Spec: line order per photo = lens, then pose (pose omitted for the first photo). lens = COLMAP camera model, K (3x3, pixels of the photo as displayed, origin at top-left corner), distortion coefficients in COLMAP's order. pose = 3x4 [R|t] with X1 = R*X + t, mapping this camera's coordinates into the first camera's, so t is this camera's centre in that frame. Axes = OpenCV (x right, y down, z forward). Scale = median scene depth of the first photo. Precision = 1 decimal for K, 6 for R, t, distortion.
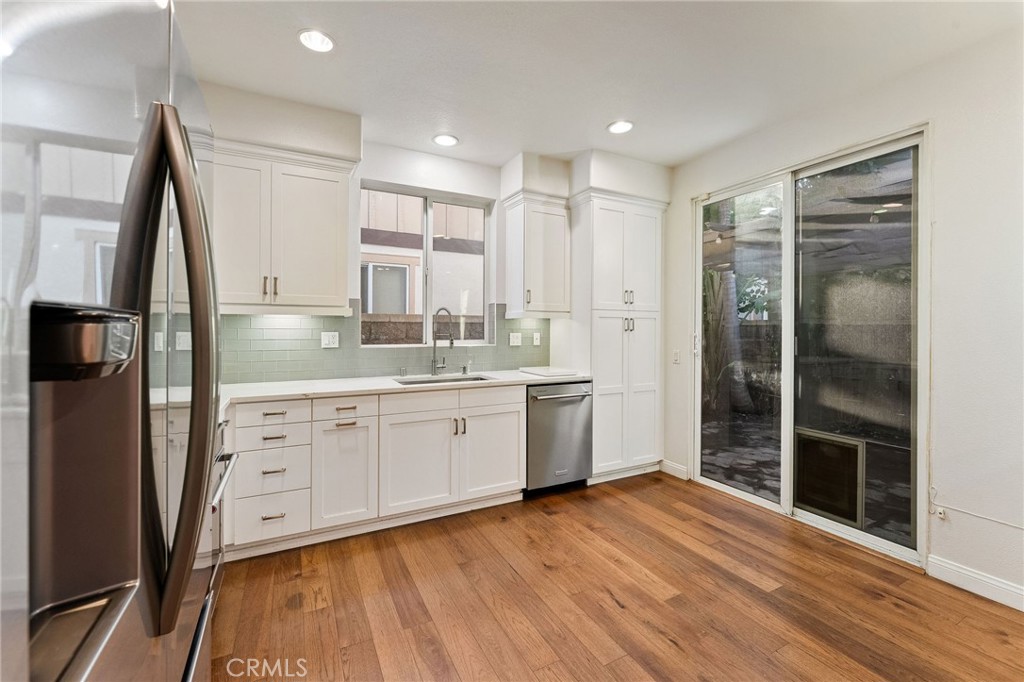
lens RADIAL K [[413.7, 0, 507.3], [0, 413.7, 326.8], [0, 0, 1]] dist [0.000388, 0.000033]
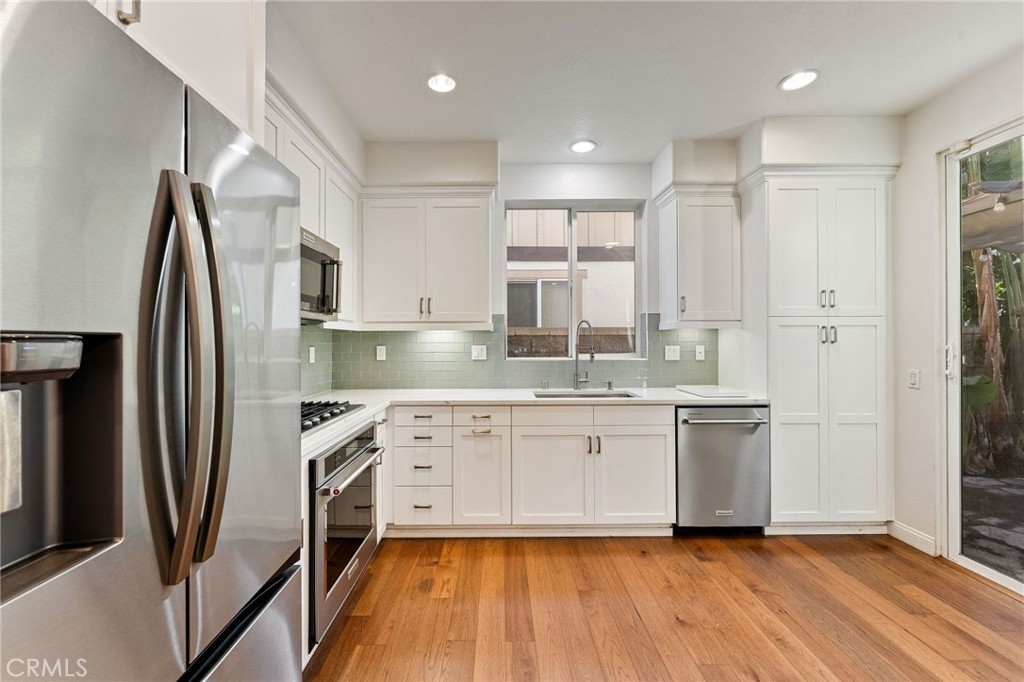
lens RADIAL K [[413.7, 0, 505.0], [0, 413.7, 338.3], [0, 0, 1]] dist [0.000388, 0.000033]
pose [[0.893175, -0.010046, -0.449597, 0.126597], [0.008681, 0.999949, -0.005098, 0.000144], [0.449625, 0.000650, 0.893217, 0.061142]]
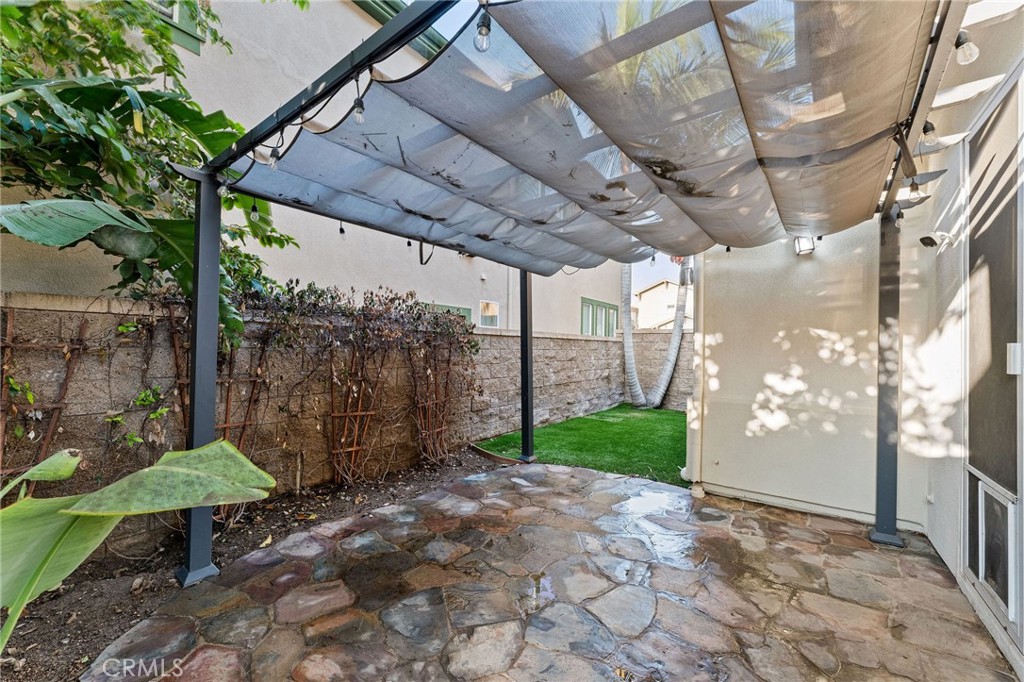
lens RADIAL K [[413.7, 0, 509.3], [0, 413.7, 343.2], [0, 0, 1]] dist [0.000388, 0.000033]
pose [[-0.440745, 0.001630, 0.897631, 0.477479], [-0.021222, 0.999700, -0.012236, 0.045463], [-0.897381, -0.024443, -0.440578, 1.915949]]
